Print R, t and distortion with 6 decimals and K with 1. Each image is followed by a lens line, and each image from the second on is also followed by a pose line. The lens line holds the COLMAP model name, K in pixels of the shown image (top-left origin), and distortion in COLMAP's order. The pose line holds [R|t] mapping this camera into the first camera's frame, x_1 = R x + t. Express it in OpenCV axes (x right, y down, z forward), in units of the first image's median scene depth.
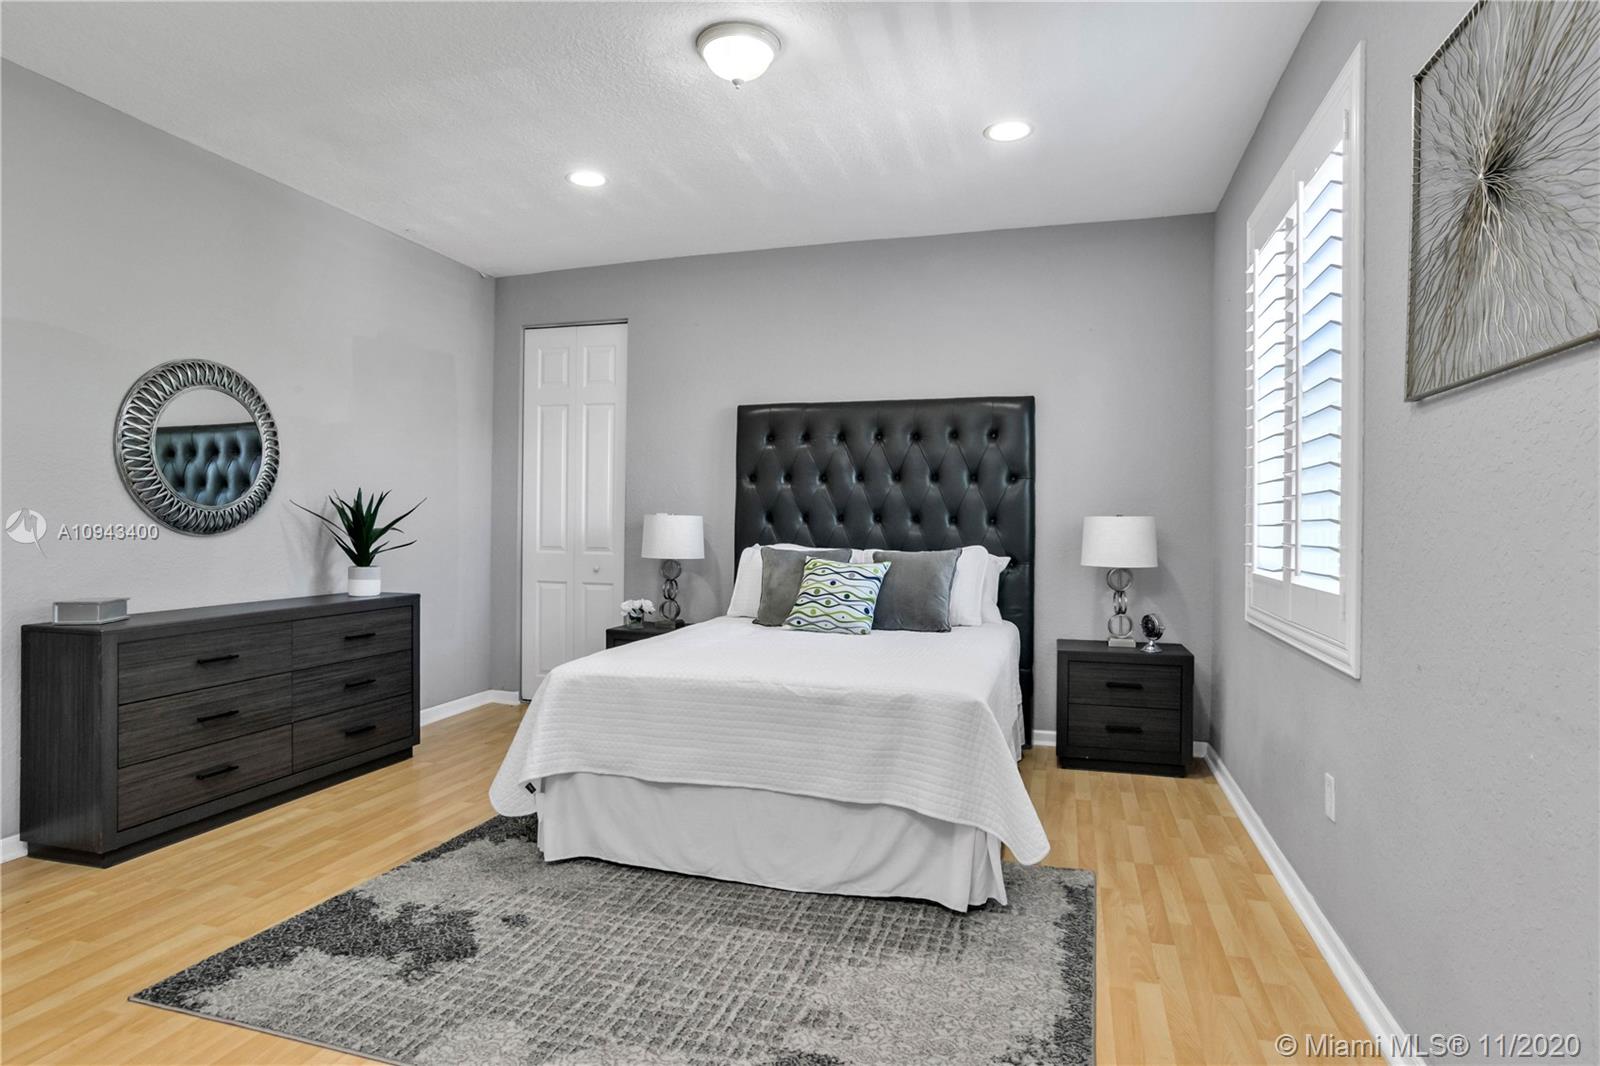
lens RADIAL K [[877.5, 0, 800.5], [0, 877.5, 525.8], [0, 0, 1]] dist [-0.025885, 0.002235]
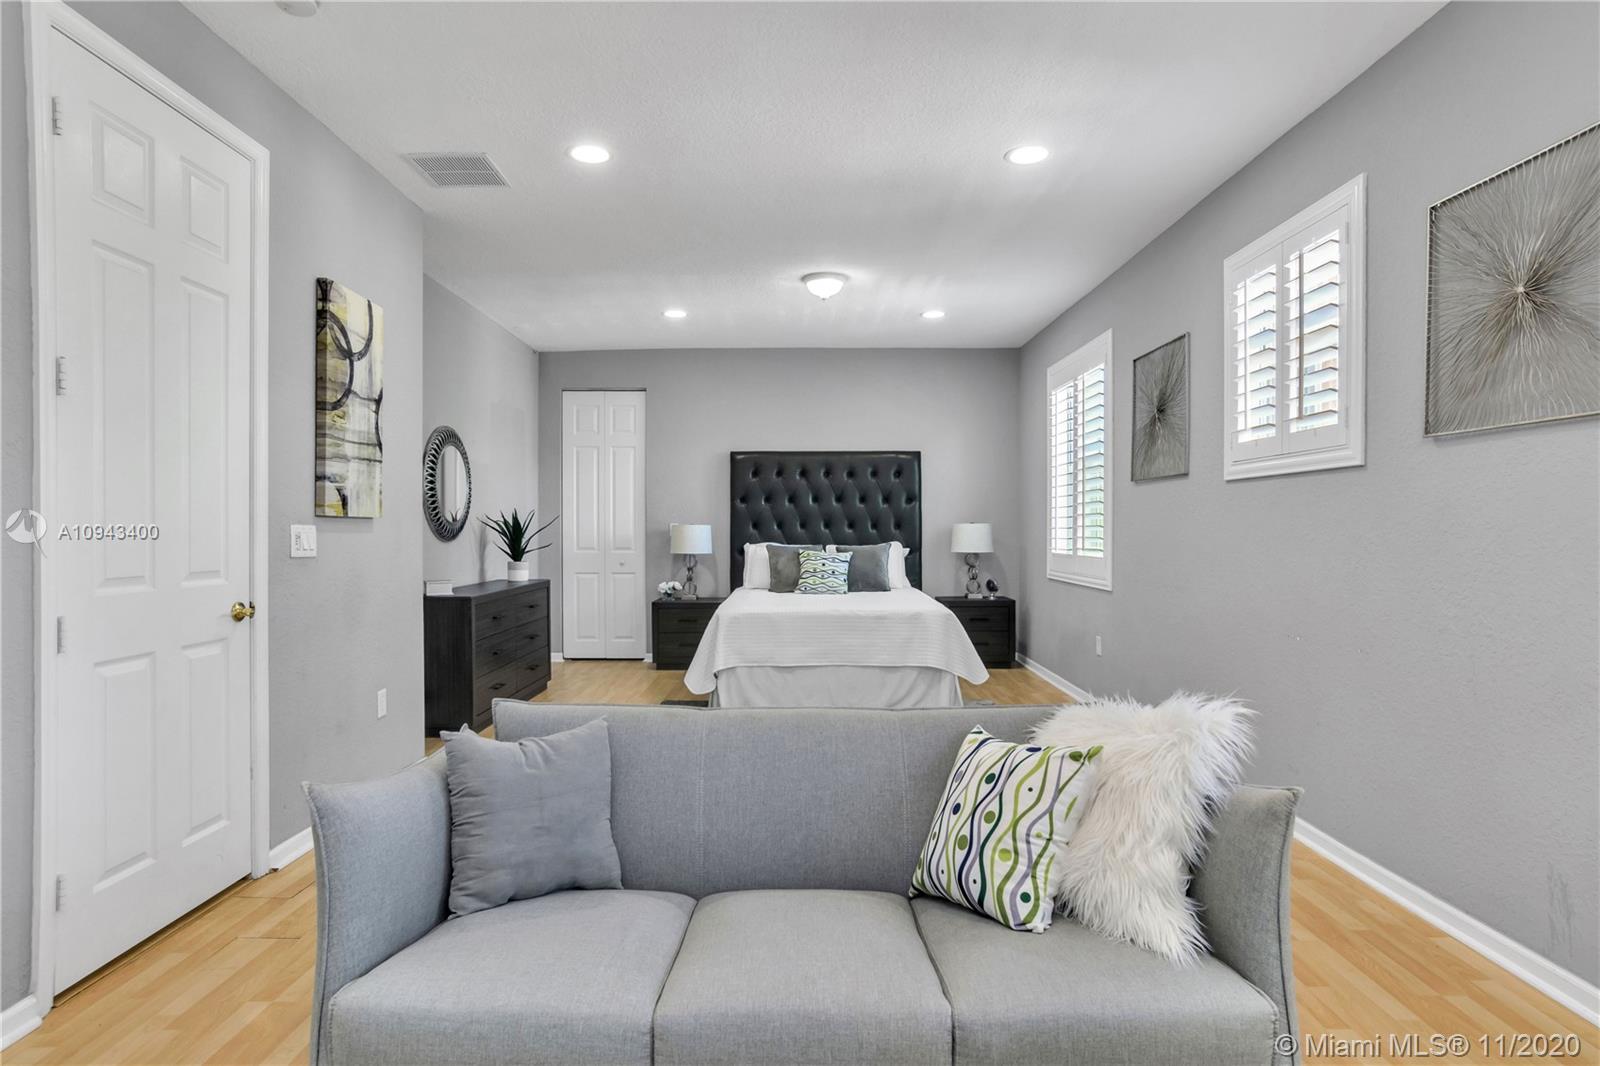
lens RADIAL K [[875.5, 0, 804.7], [0, 875.5, 537.0], [0, 0, 1]] dist [-0.035291, 0.032558]
pose [[0.955833, -0.013750, 0.293589, -0.462571], [0.011321, 0.999886, 0.009972, -0.004884], [-0.293693, -0.006208, 0.955880, -0.559795]]
